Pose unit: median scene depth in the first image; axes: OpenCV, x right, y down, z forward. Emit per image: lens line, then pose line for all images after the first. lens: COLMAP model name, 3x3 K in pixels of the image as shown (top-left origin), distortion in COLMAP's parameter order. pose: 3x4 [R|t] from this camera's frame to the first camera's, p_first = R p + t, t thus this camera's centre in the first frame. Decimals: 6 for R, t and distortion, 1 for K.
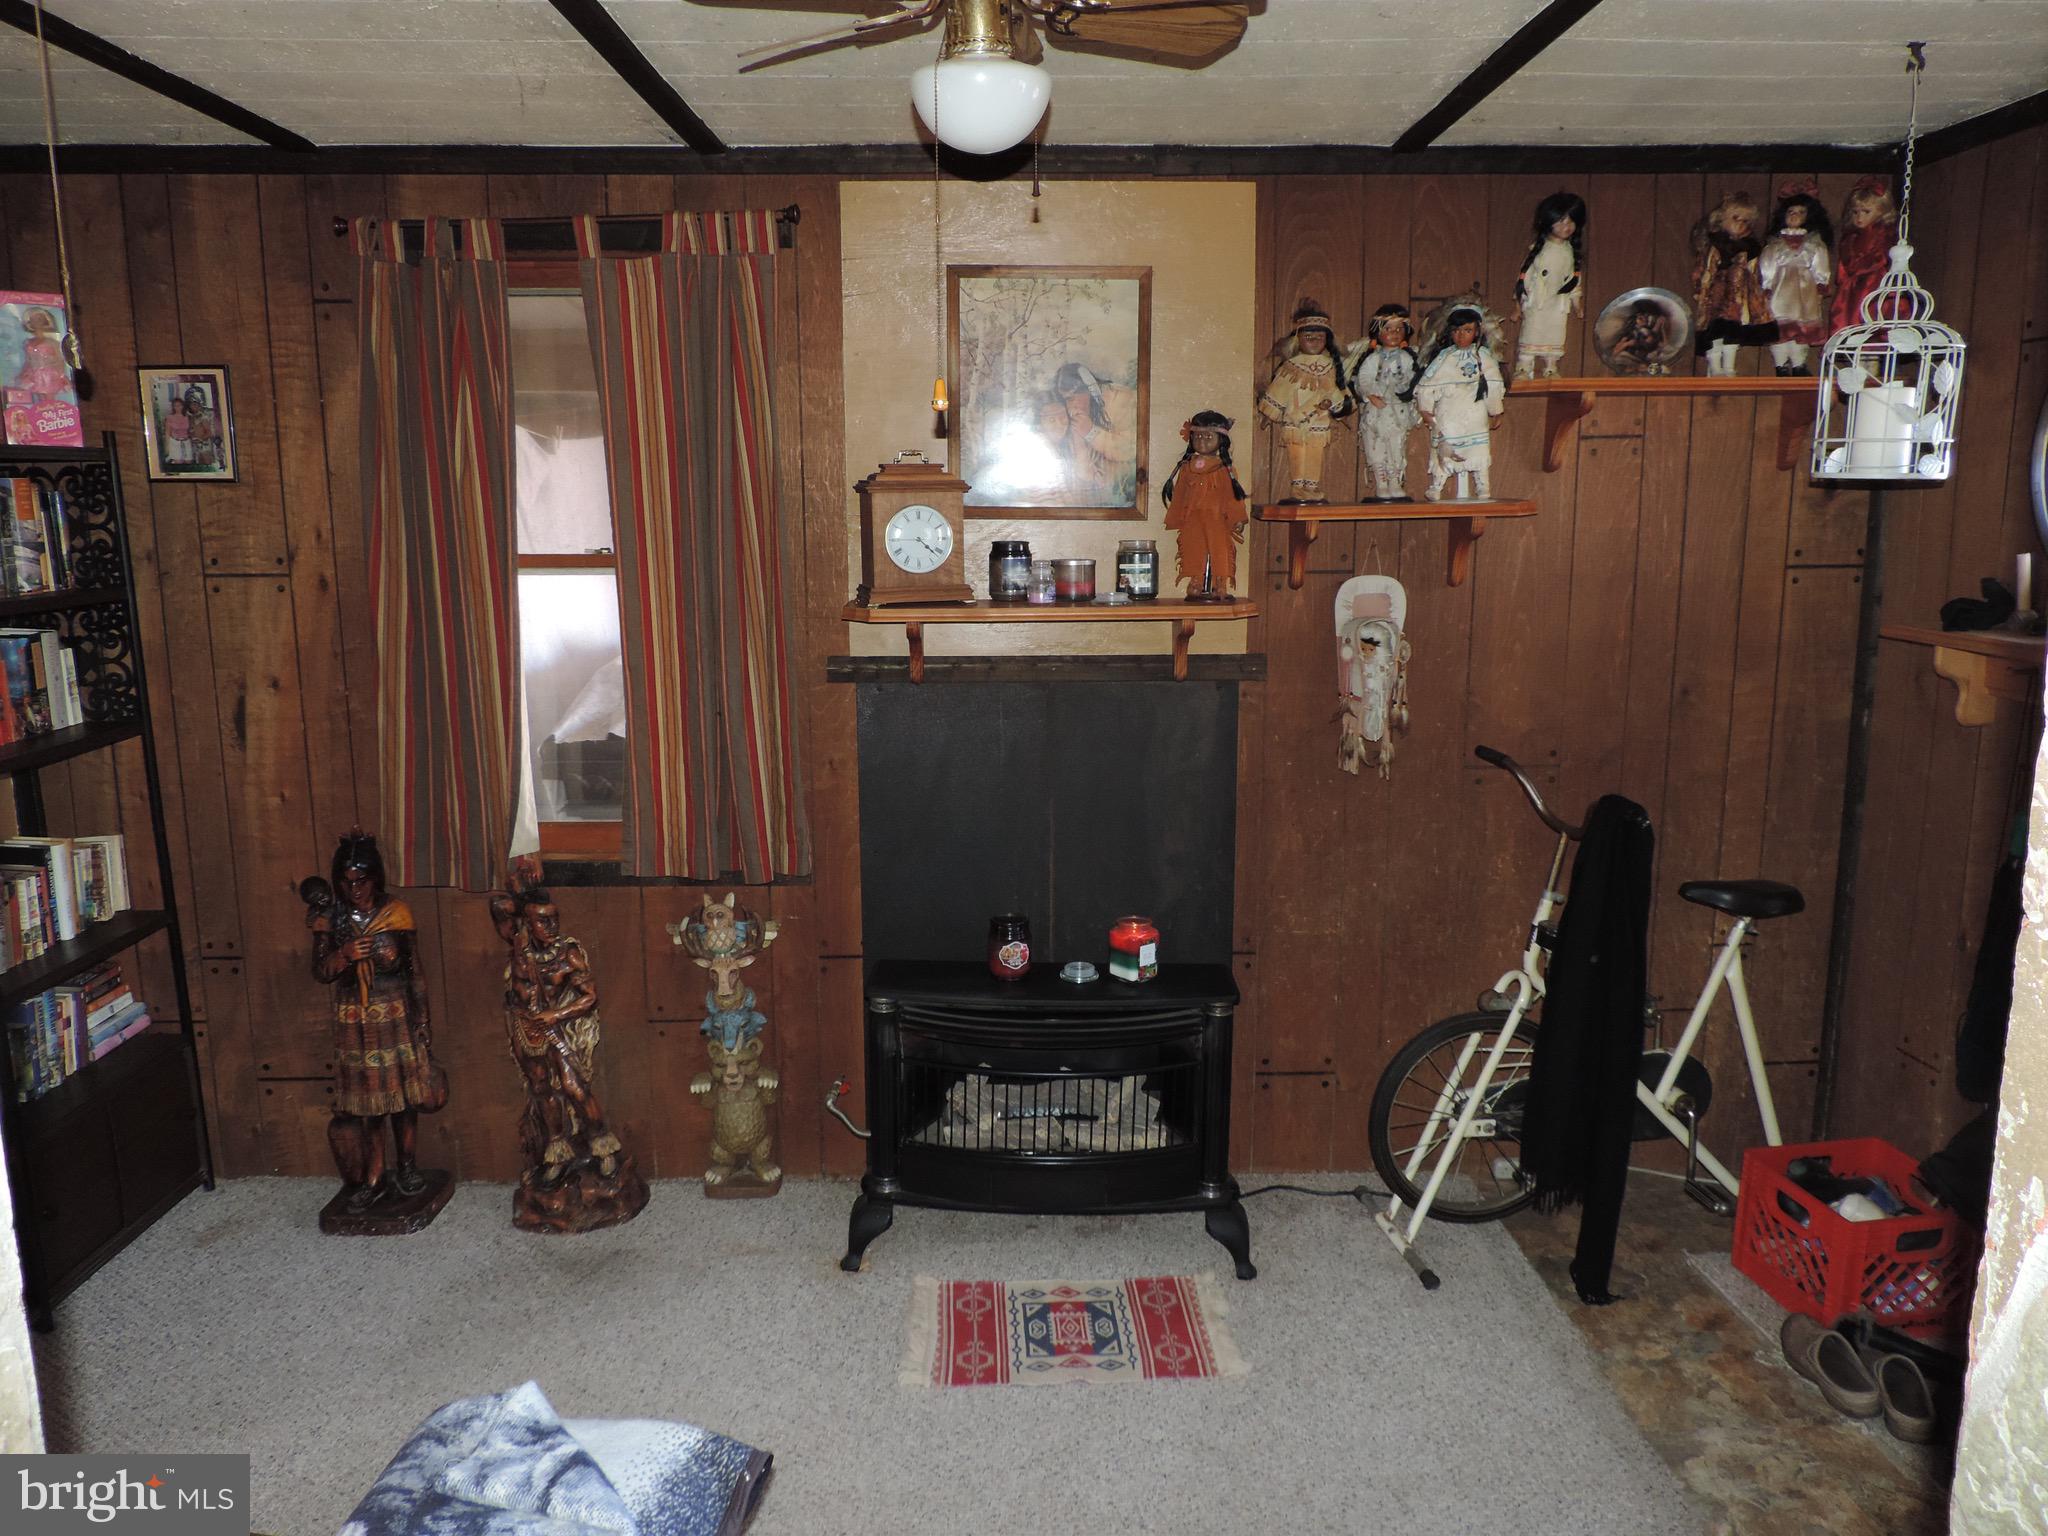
lens RADIAL K [[1465.3, 0, 1040.2], [0, 1465.3, 761.8], [0, 0, 1]] dist [-0.020367, 0.000204]
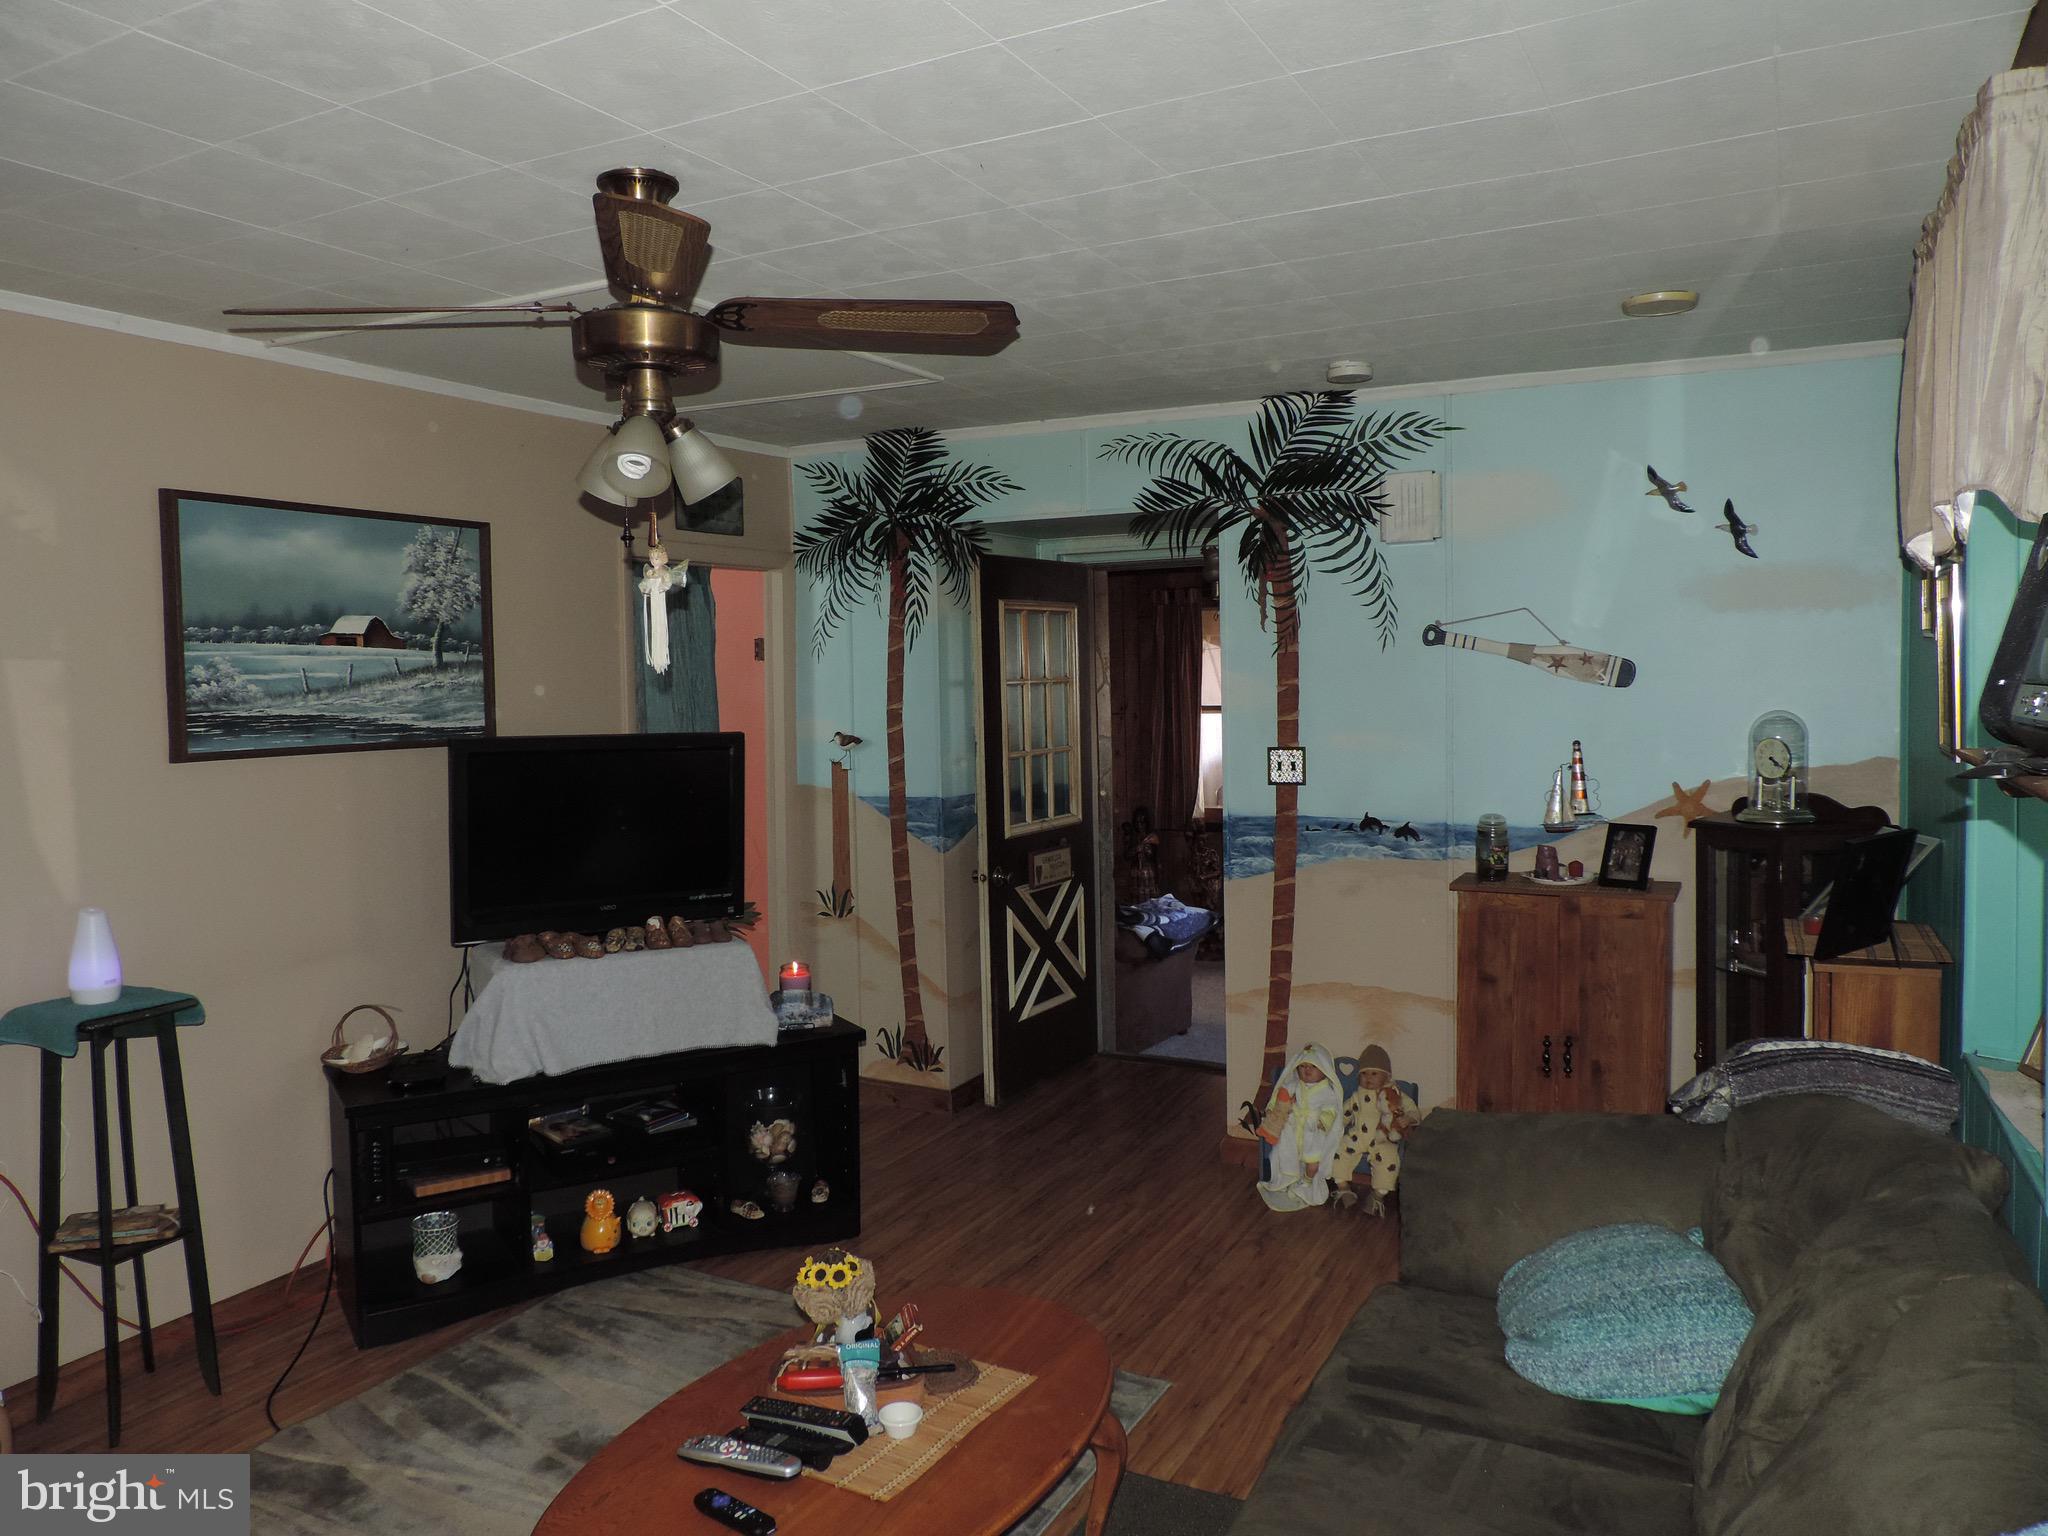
lens RADIAL K [[1465.3, 0, 1032.2], [0, 1465.3, 760.9], [0, 0, 1]] dist [-0.020367, 0.000204]
pose [[0.868205, 0.012730, -0.496042, 0.741293], [-0.067279, 0.993459, -0.092261, 0.242145], [0.491623, 0.113475, 0.863383, -1.536889]]
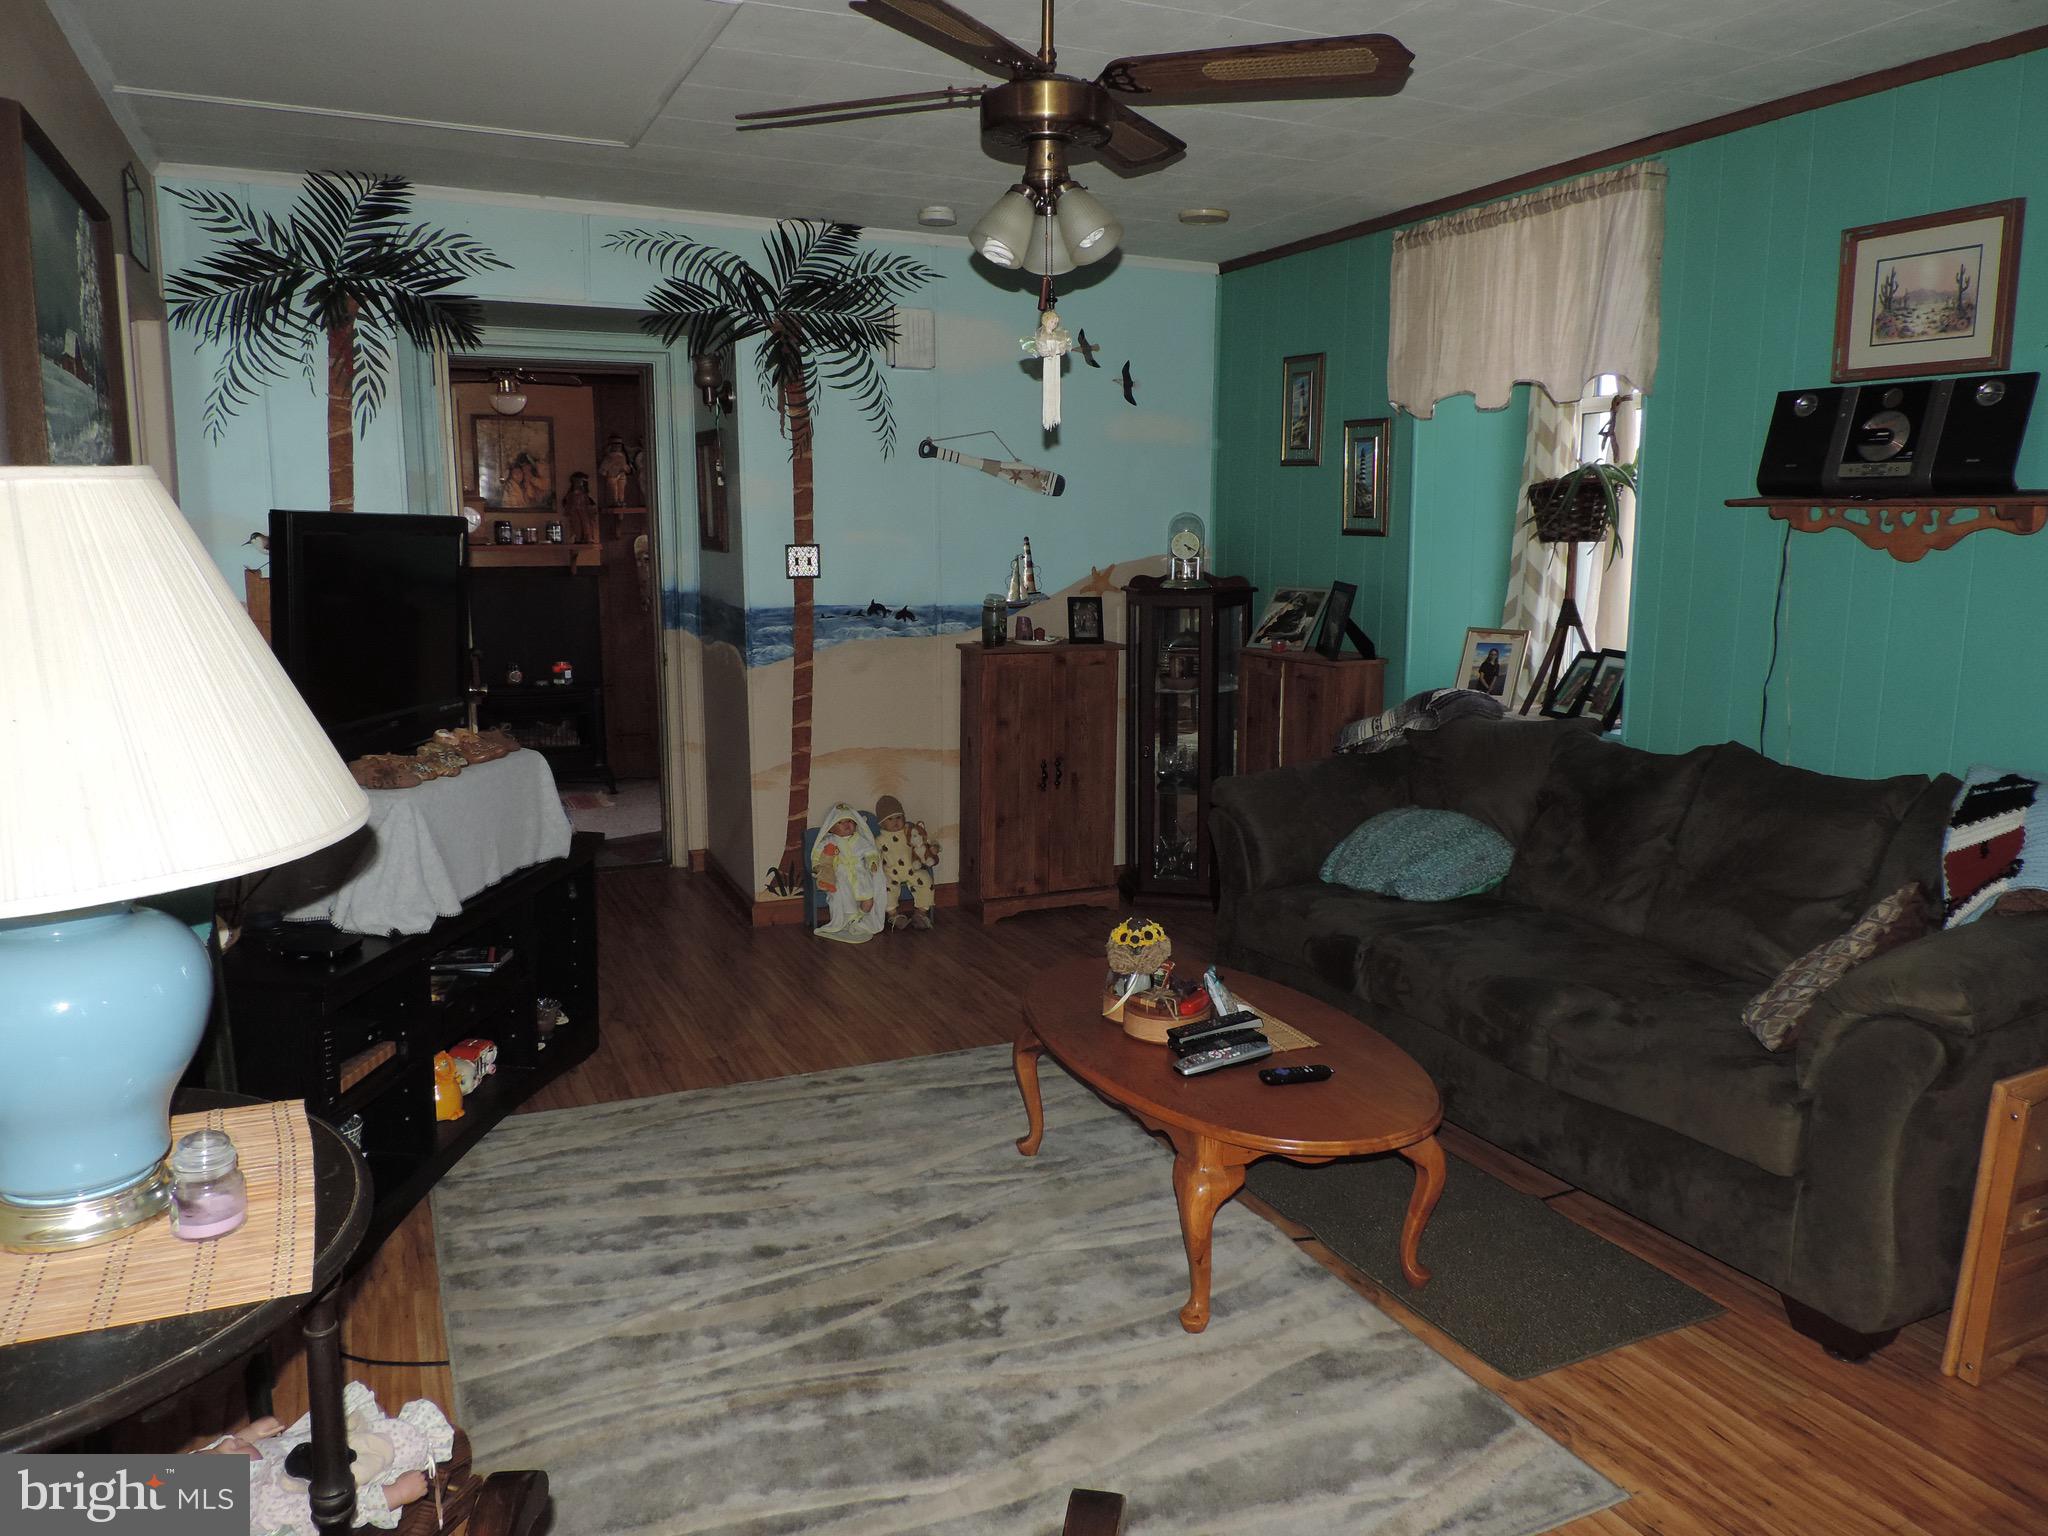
lens RADIAL K [[1465.3, 0, 1015.5], [0, 1465.3, 759.8], [0, 0, 1]] dist [-0.020367, 0.000204]
pose [[0.922257, -0.059901, 0.381908, -0.198577], [0.064345, 0.997927, 0.001136, 0.331086], [-0.381185, 0.023526, 0.924199, -1.746843]]
